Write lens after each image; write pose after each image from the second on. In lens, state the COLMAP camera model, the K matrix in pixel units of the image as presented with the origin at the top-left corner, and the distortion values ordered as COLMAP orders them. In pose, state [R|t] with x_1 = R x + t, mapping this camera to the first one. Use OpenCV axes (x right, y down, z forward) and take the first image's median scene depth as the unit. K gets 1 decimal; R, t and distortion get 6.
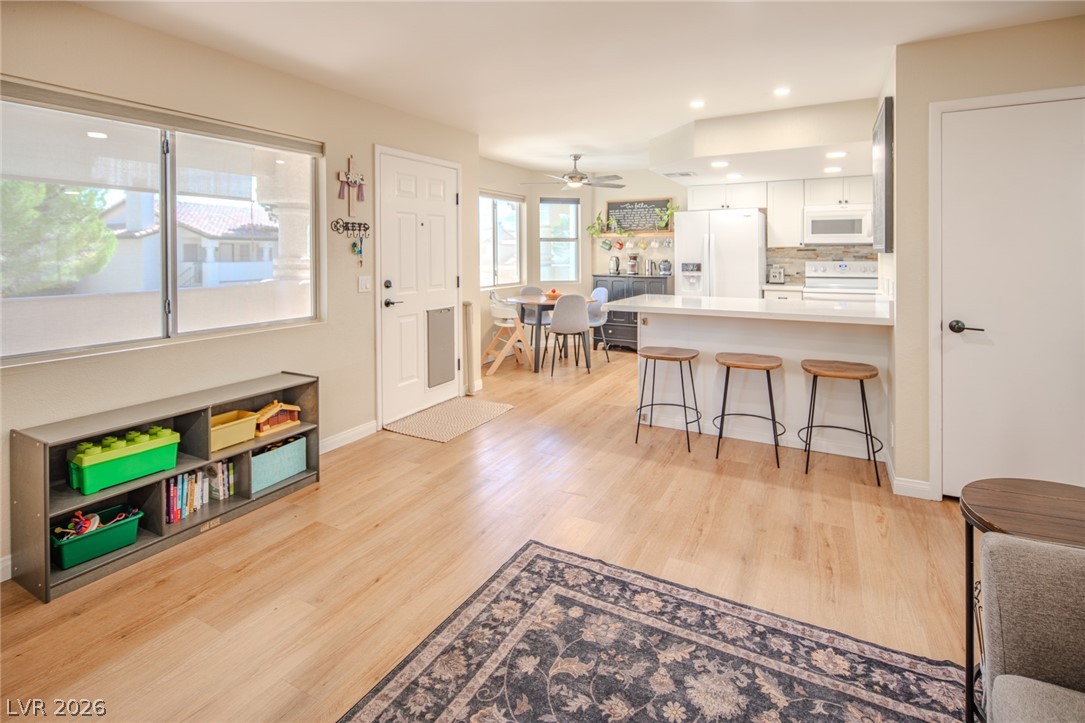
lens RADIAL K [[526.3, 0, 543.1], [0, 526.3, 253.7], [0, 0, 1]] dist [0.002460, -0.002763]
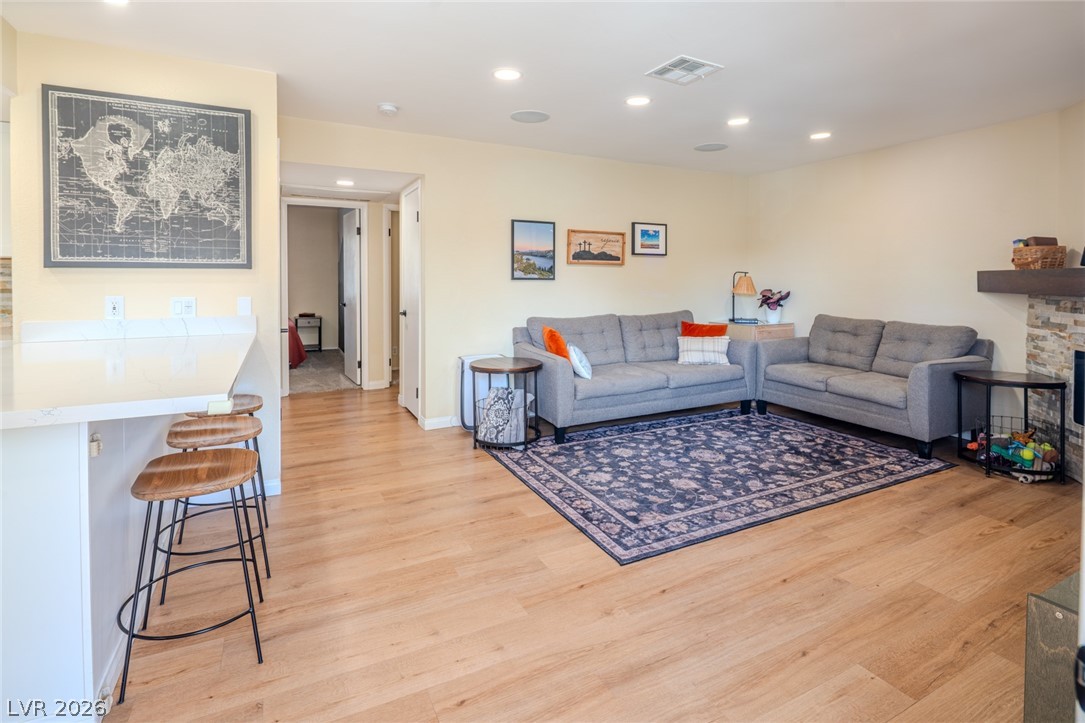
lens RADIAL K [[524.6, 0, 541.9], [0, 524.6, 288.0], [0, 0, 1]] dist [-0.000046, -0.001078]
pose [[-0.820921, -0.008325, 0.570982, -0.525666], [0.002156, 0.999841, 0.017678, 0.026508], [-0.571038, 0.015744, -0.820772, 2.187167]]
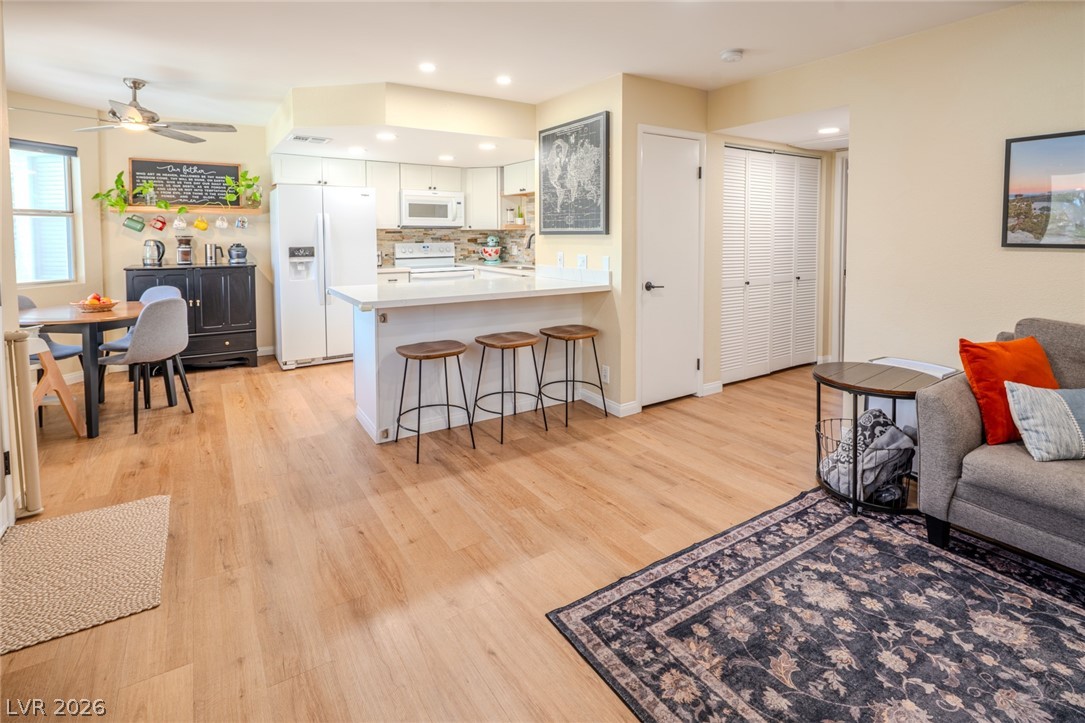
lens RADIAL K [[526.3, 0, 543.1], [0, 526.3, 253.7], [0, 0, 1]] dist [0.002460, -0.002763]
pose [[0.476607, -0.030576, 0.878584, -0.791962], [0.001763, 0.999426, 0.033826, 0.002279], [-0.879115, -0.014573, 0.476388, 0.767490]]
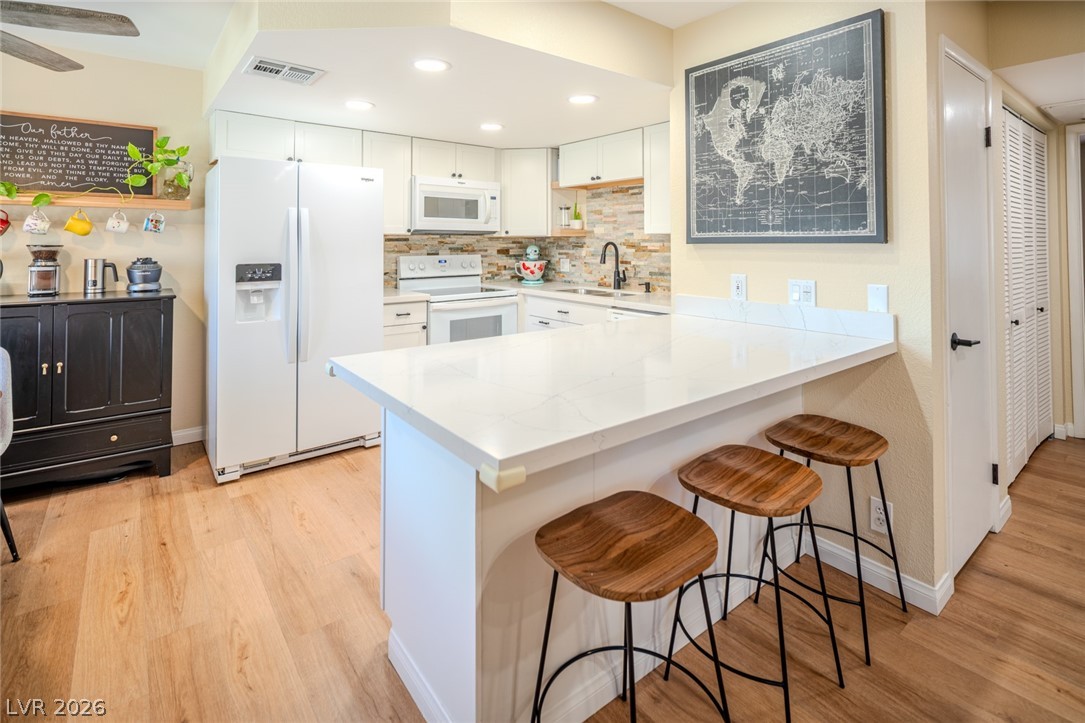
lens RADIAL K [[525.9, 0, 541.0], [0, 525.9, 227.8], [0, 0, 1]] dist [0.001084, -0.001121]
pose [[0.397591, 0.029668, 0.917083, -0.181120], [0.000734, 0.999467, -0.032652, 0.000292], [-0.917562, 0.013655, 0.397357, 1.653872]]
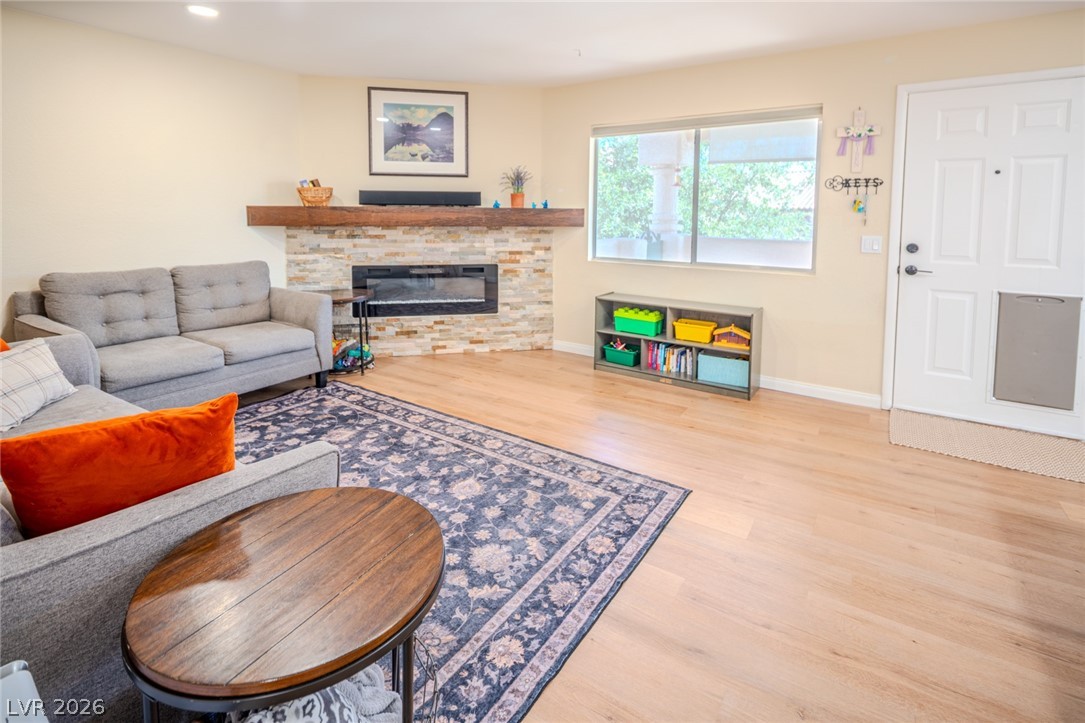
lens RADIAL K [[525.9, 0, 542.5], [0, 525.9, 245.8], [0, 0, 1]] dist [0.004794, -0.000539]
pose [[-0.089662, 0.071114, -0.993430, 1.160313], [-0.009979, 0.997333, 0.072295, -0.002458], [0.995922, 0.016396, -0.088714, 0.933932]]
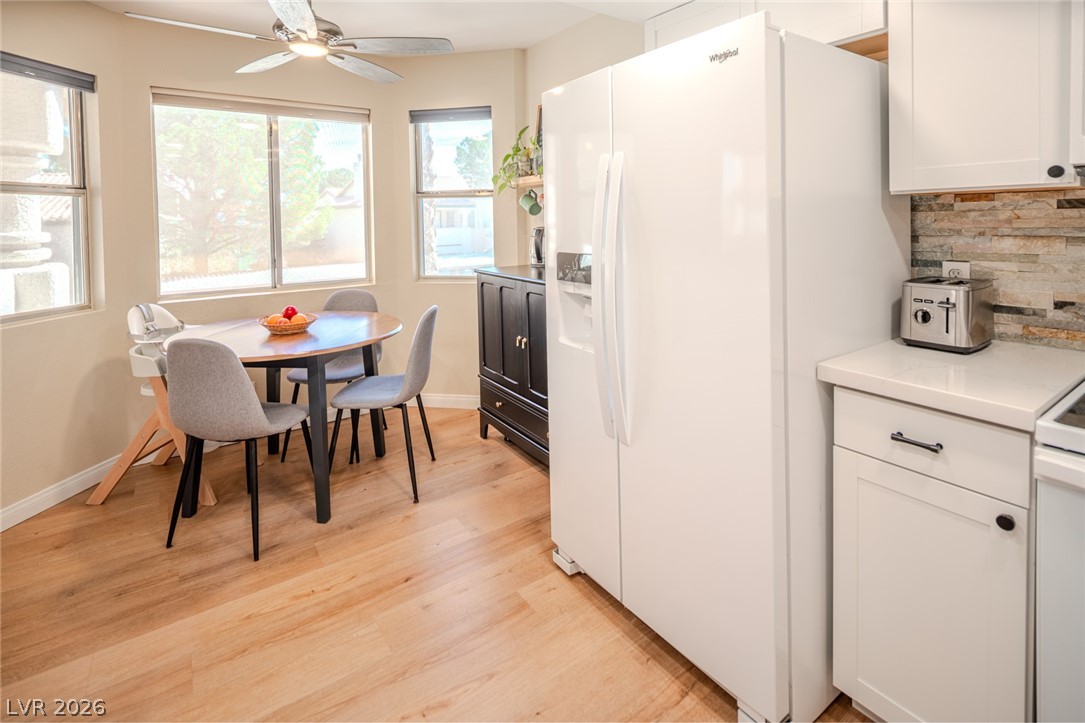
lens RADIAL K [[521.0, 0, 542.9], [0, 521.0, 230.9], [0, 0, 1]] dist [0.001755, -0.005200]
pose [[0.897251, 0.000897, -0.441520, 1.156153], [0.010488, 0.999672, 0.023344, -0.008011], [0.441396, -0.025576, 0.896948, 2.124120]]
